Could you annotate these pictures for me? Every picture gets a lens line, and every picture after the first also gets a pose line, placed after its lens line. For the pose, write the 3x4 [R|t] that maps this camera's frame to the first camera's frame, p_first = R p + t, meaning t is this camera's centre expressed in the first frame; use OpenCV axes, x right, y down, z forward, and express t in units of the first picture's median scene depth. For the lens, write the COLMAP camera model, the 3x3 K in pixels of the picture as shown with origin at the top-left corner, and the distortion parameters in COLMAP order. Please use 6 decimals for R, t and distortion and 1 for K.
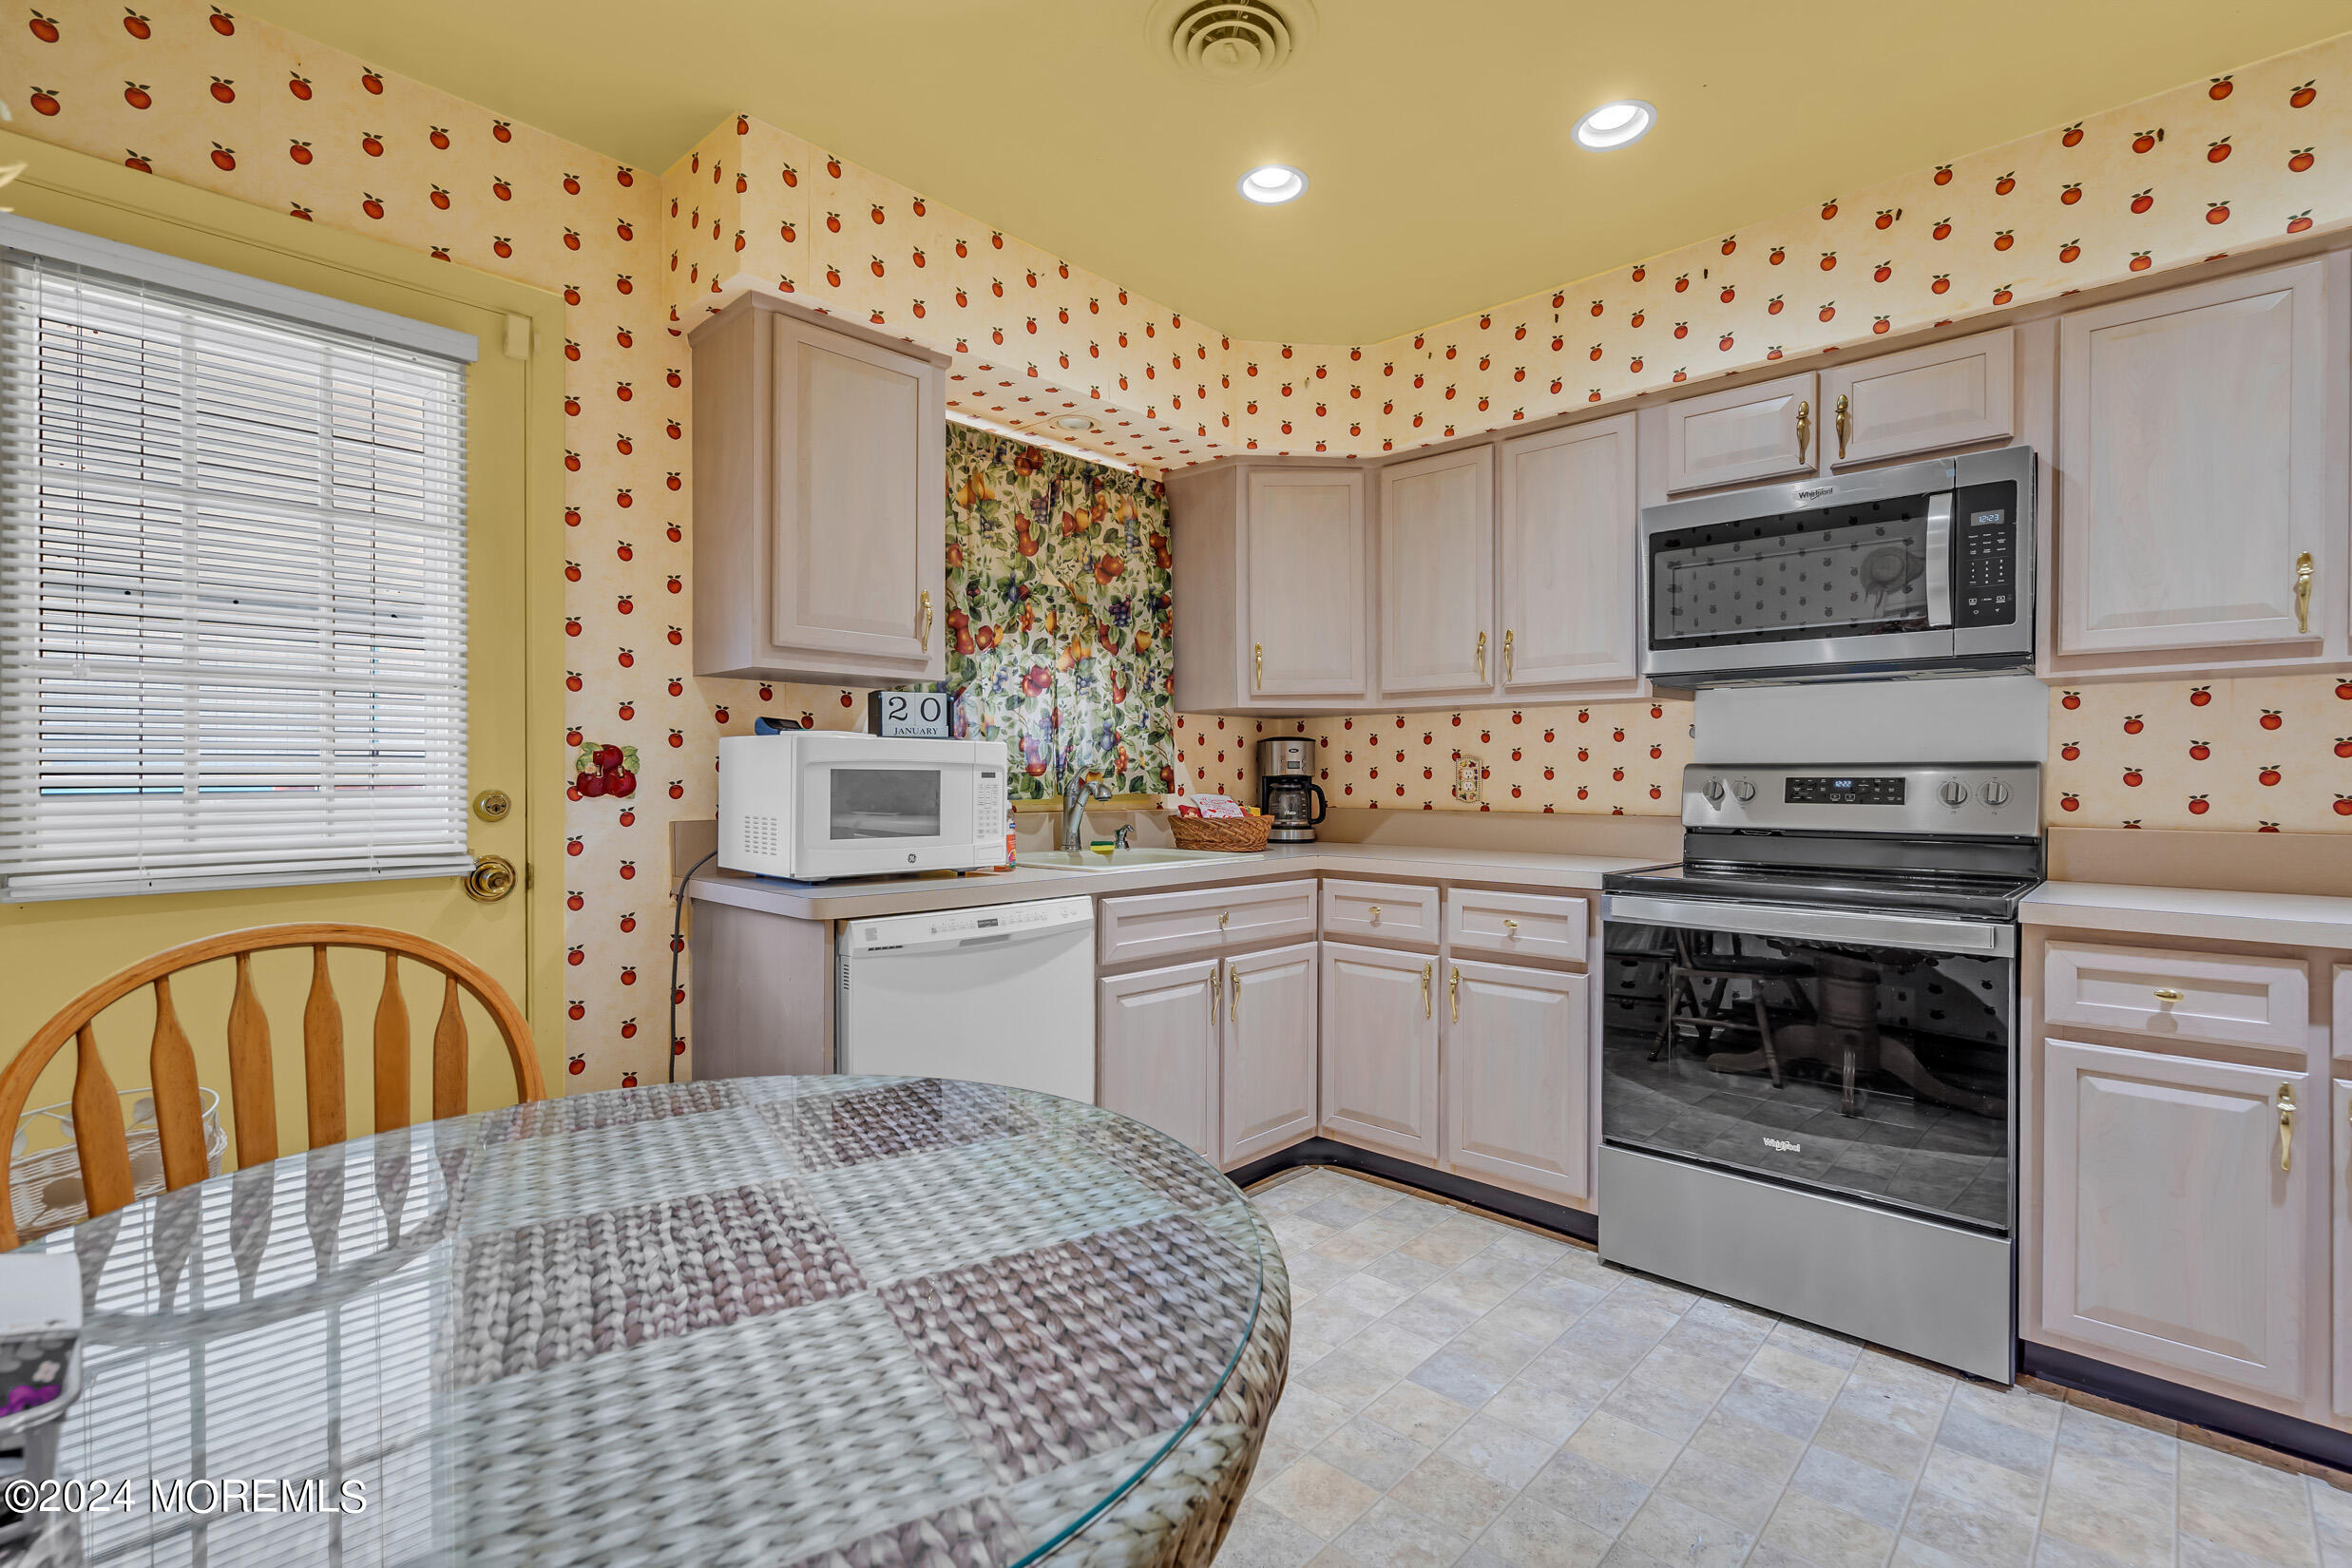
lens RADIAL K [[1070.8, 0, 1171.2], [0, 1070.8, 781.5], [0, 0, 1]] dist [-0.001446, 0.000973]
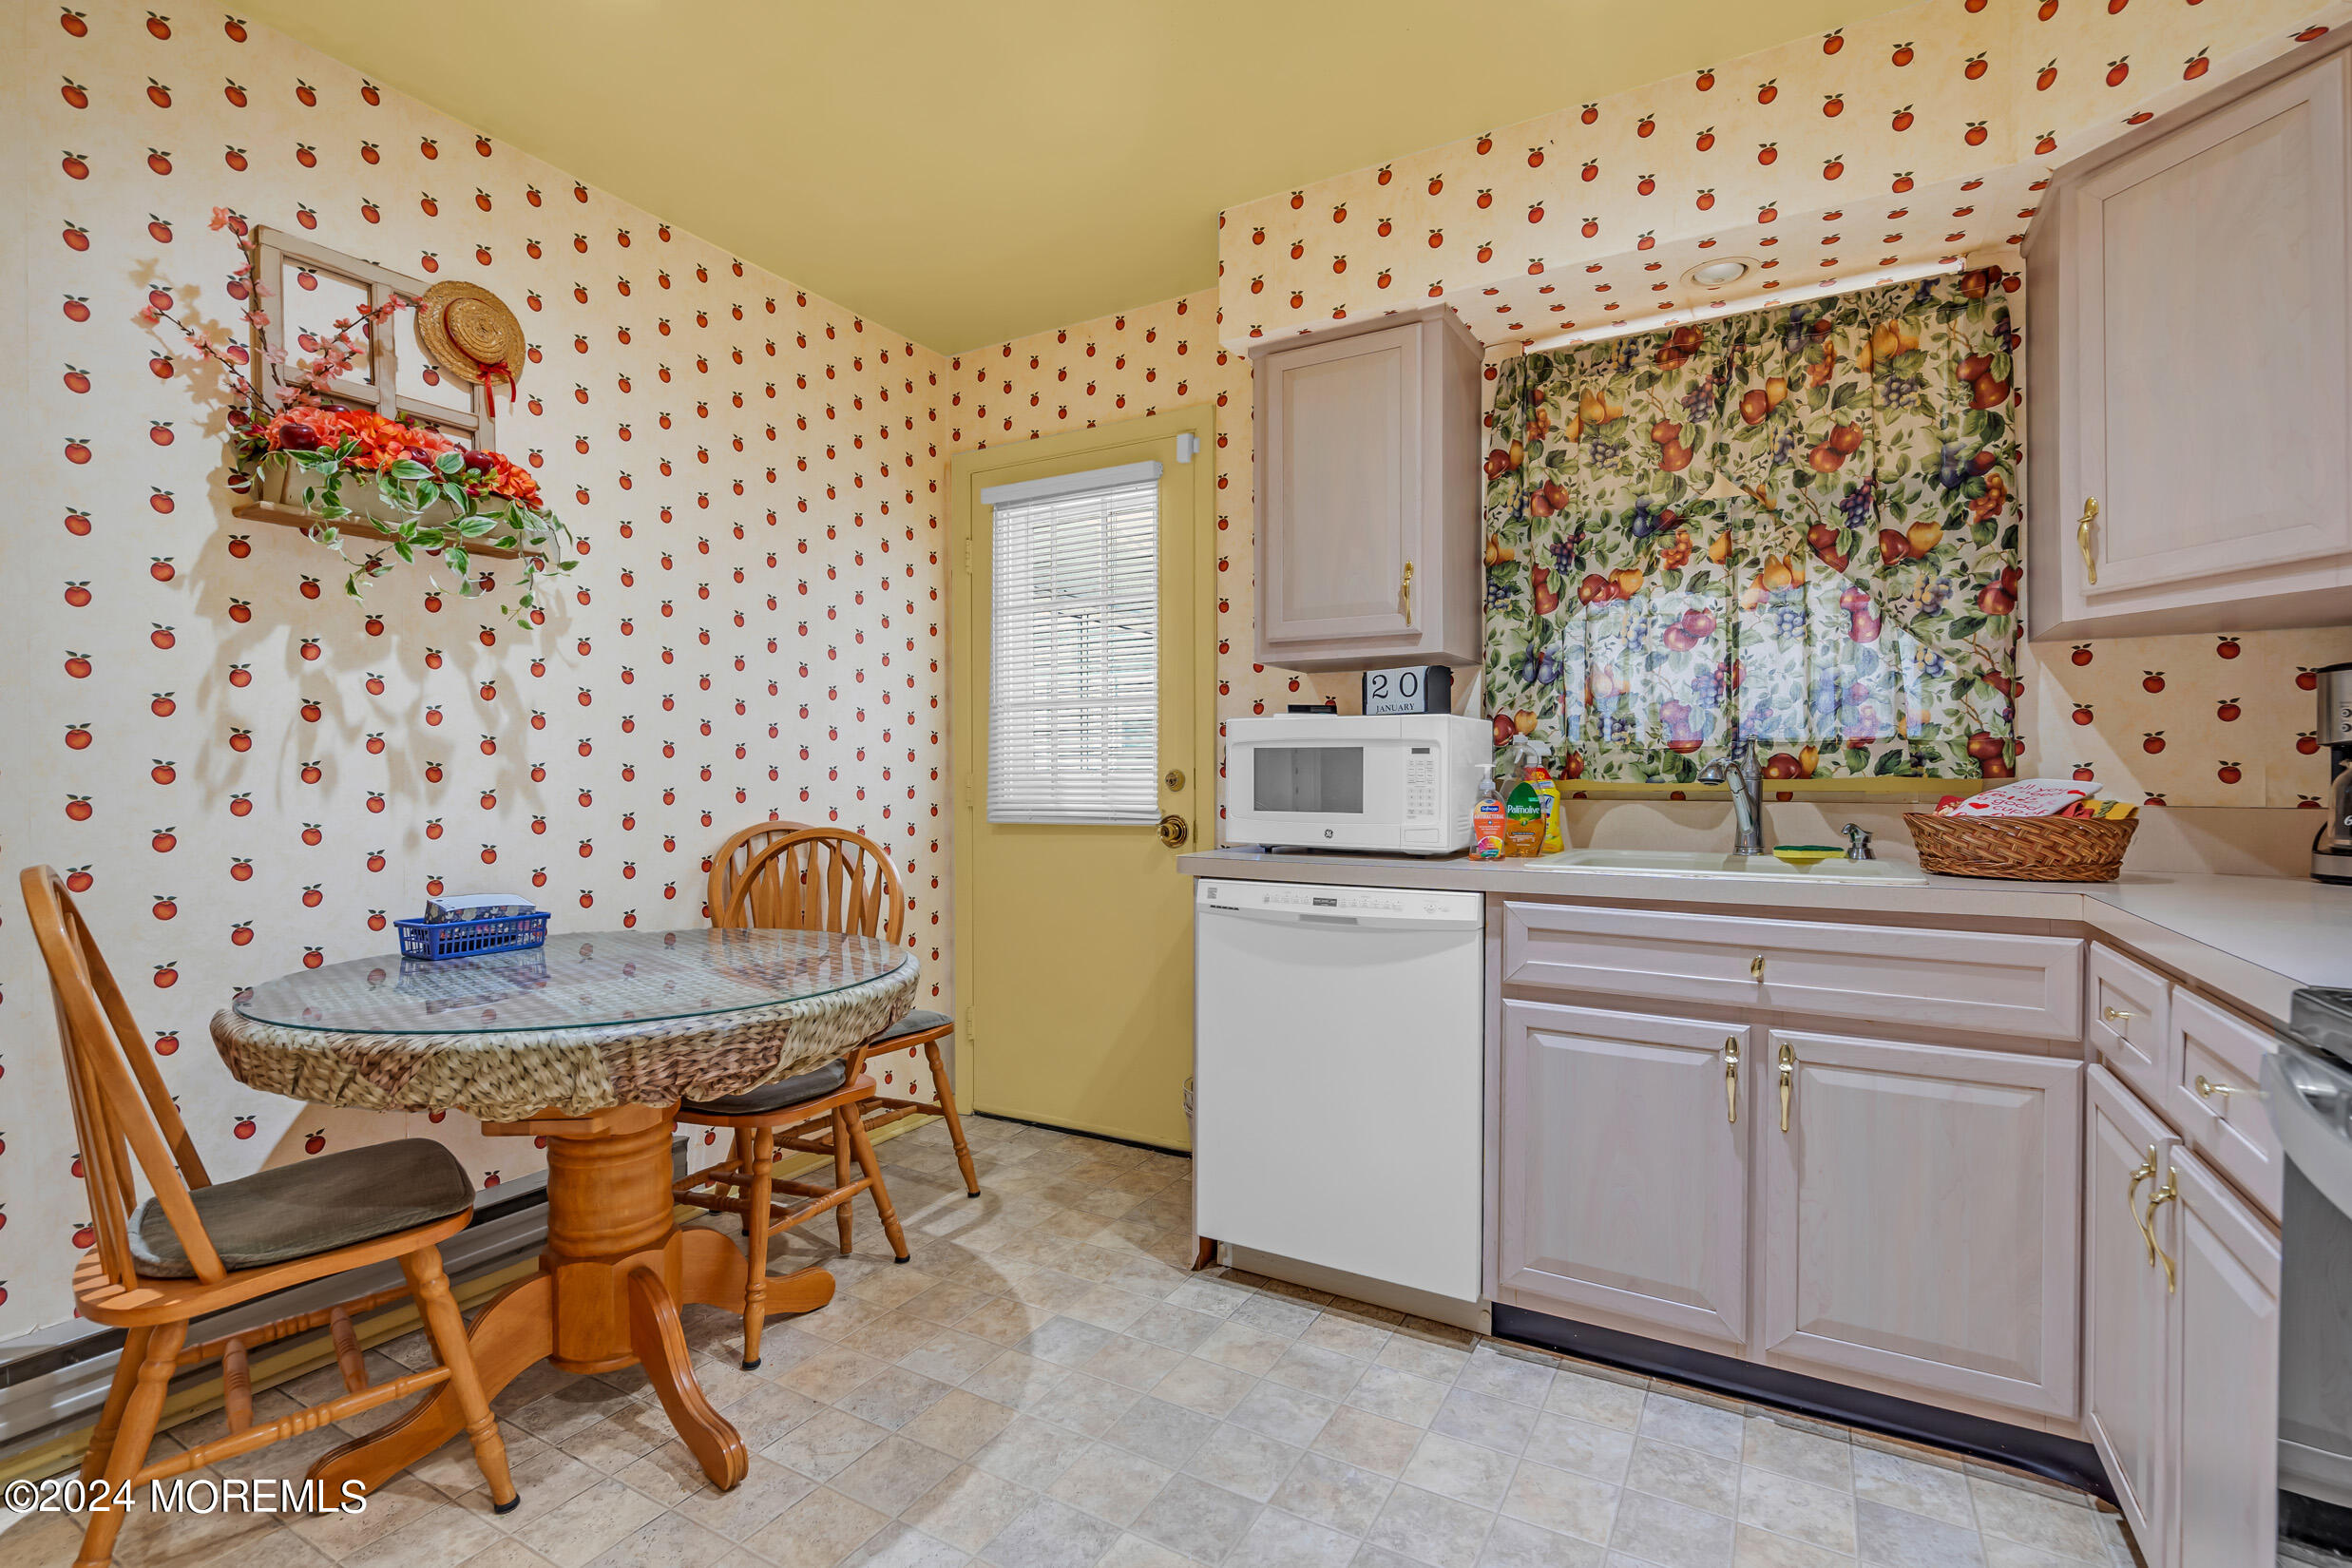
lens RADIAL K [[1070.8, 0, 1159.9], [0, 1070.8, 781.6], [0, 0, 1]] dist [-0.001446, 0.000973]
pose [[0.232456, 0.002826, -0.972603, 0.673748], [-0.003798, 0.999991, 0.001998, 0.019377], [0.972600, 0.003229, 0.232464, 0.570261]]
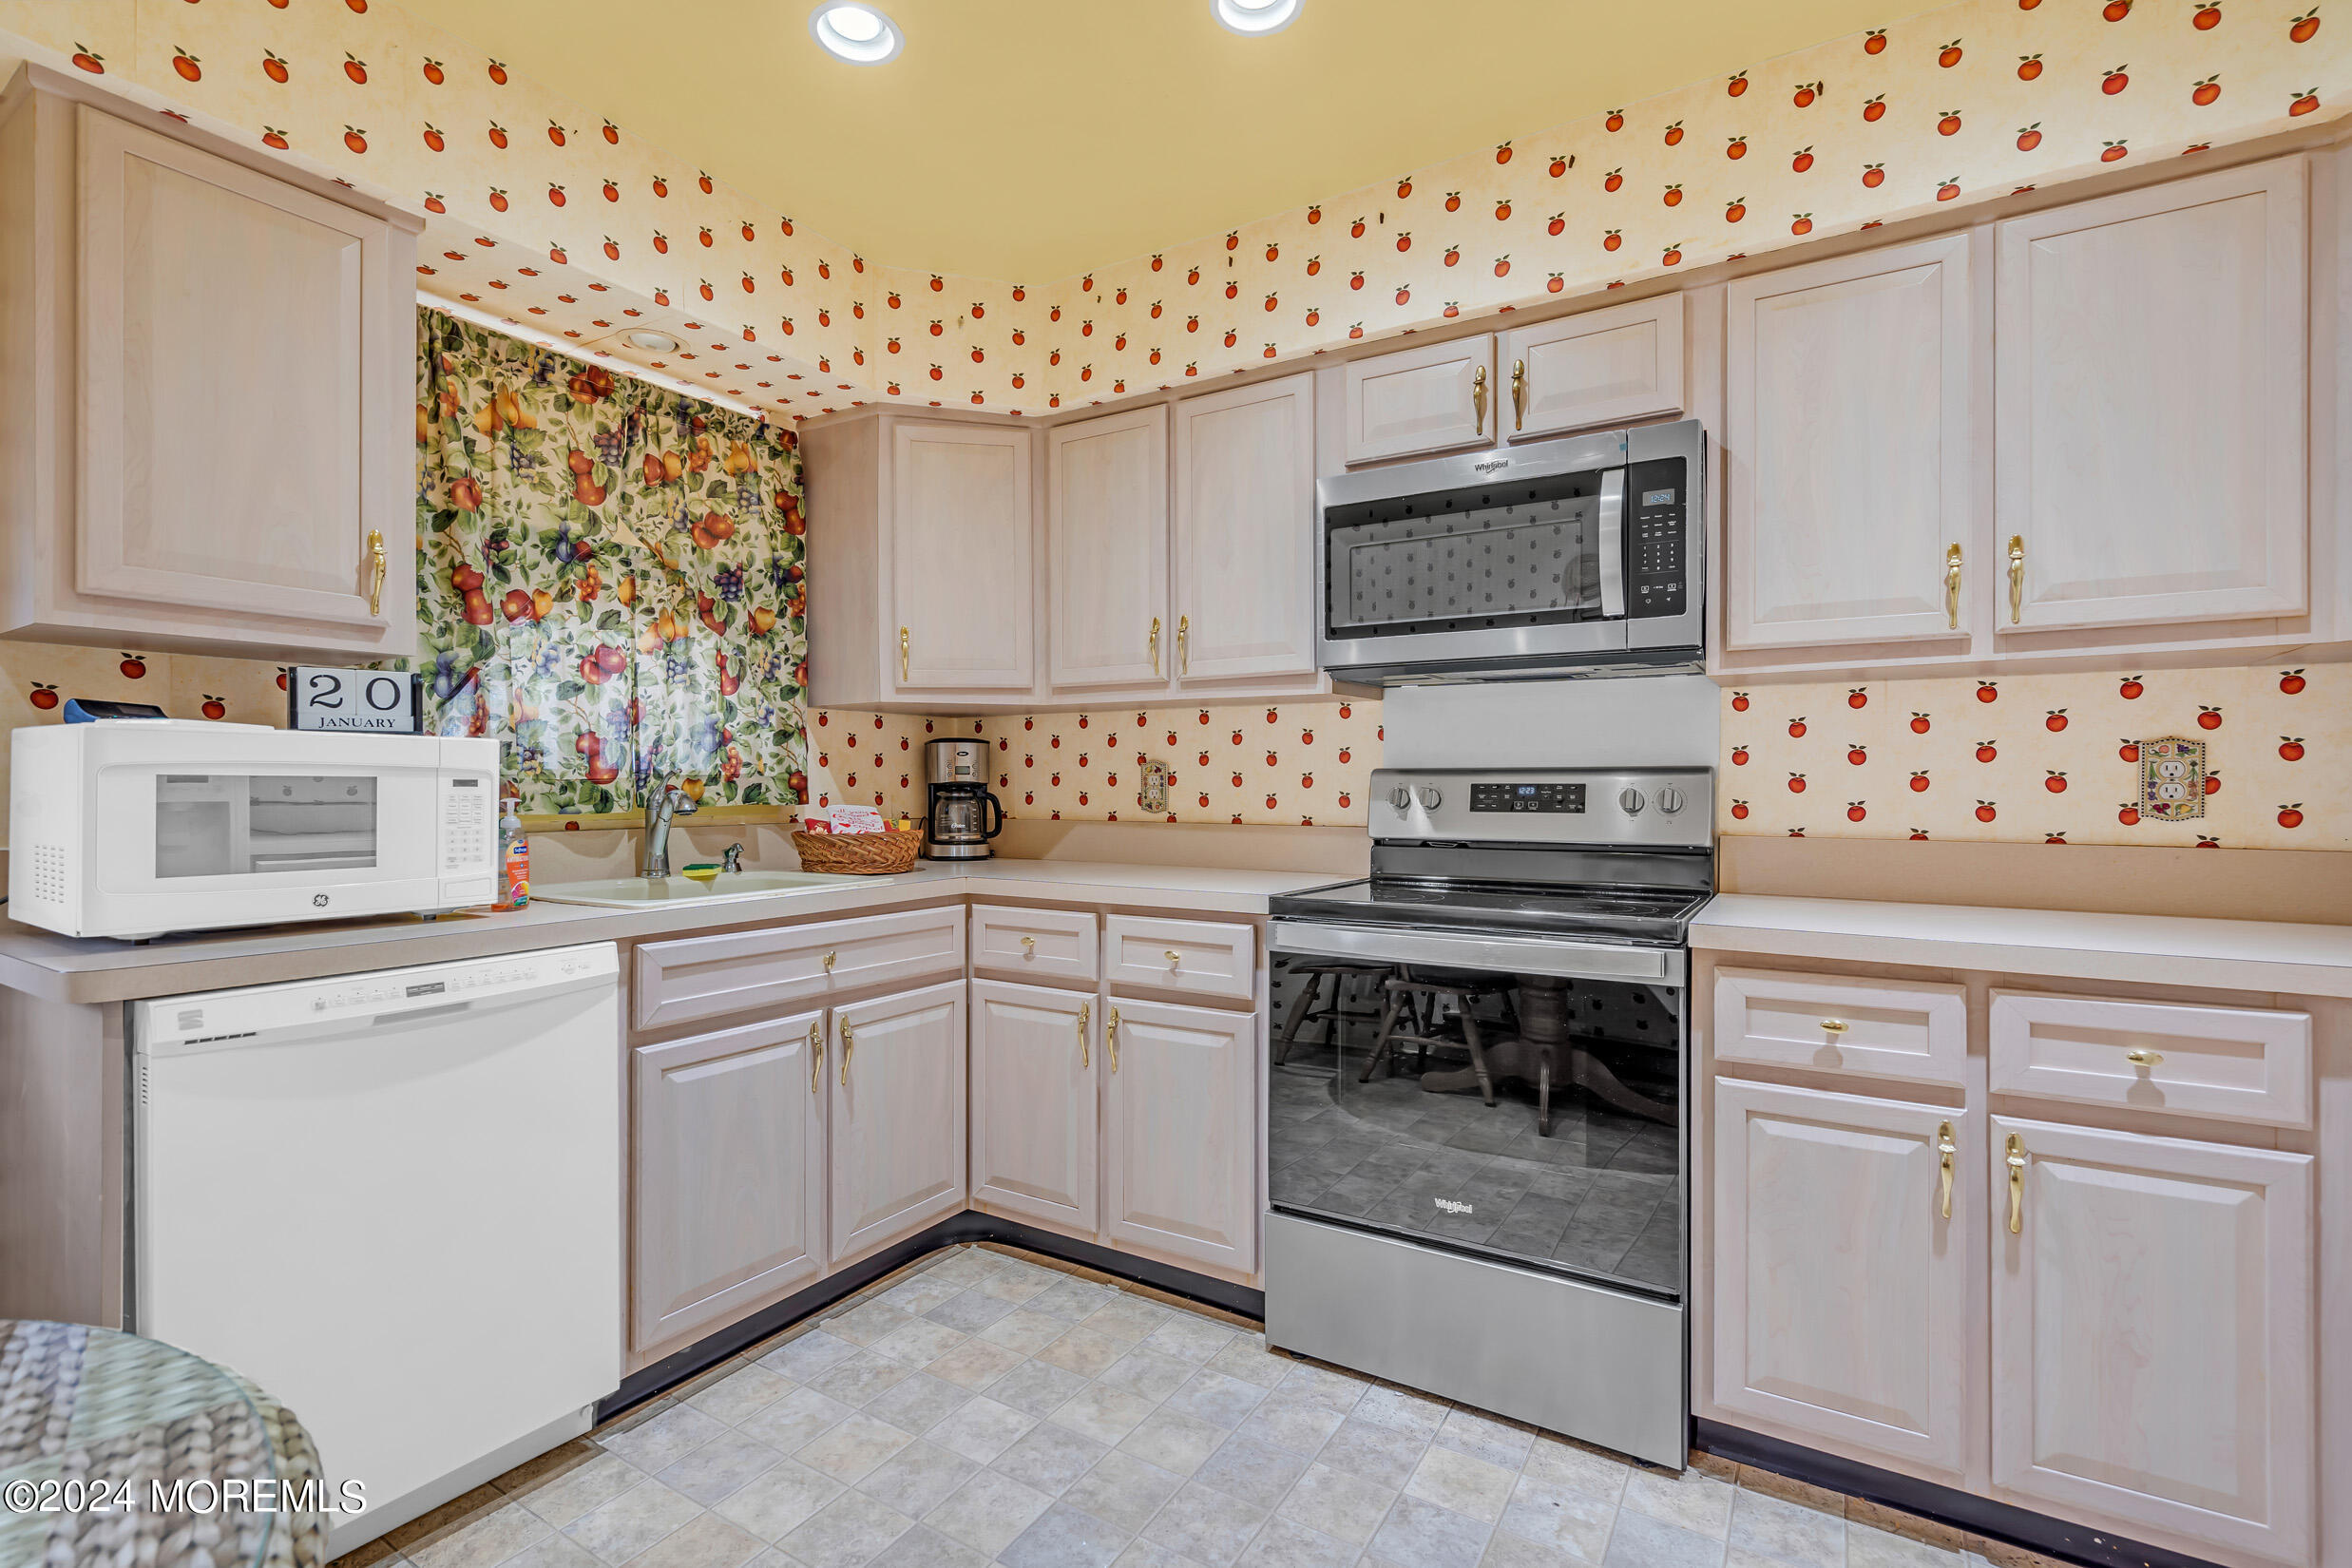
lens RADIAL K [[1070.8, 0, 1173.6], [0, 1070.8, 783.7], [0, 0, 1]] dist [-0.001446, 0.000973]
pose [[0.978741, -0.002097, 0.205088, 0.156520], [0.002985, 0.999987, -0.004021, -0.001071], [-0.205077, 0.004548, 0.978735, 0.177834]]
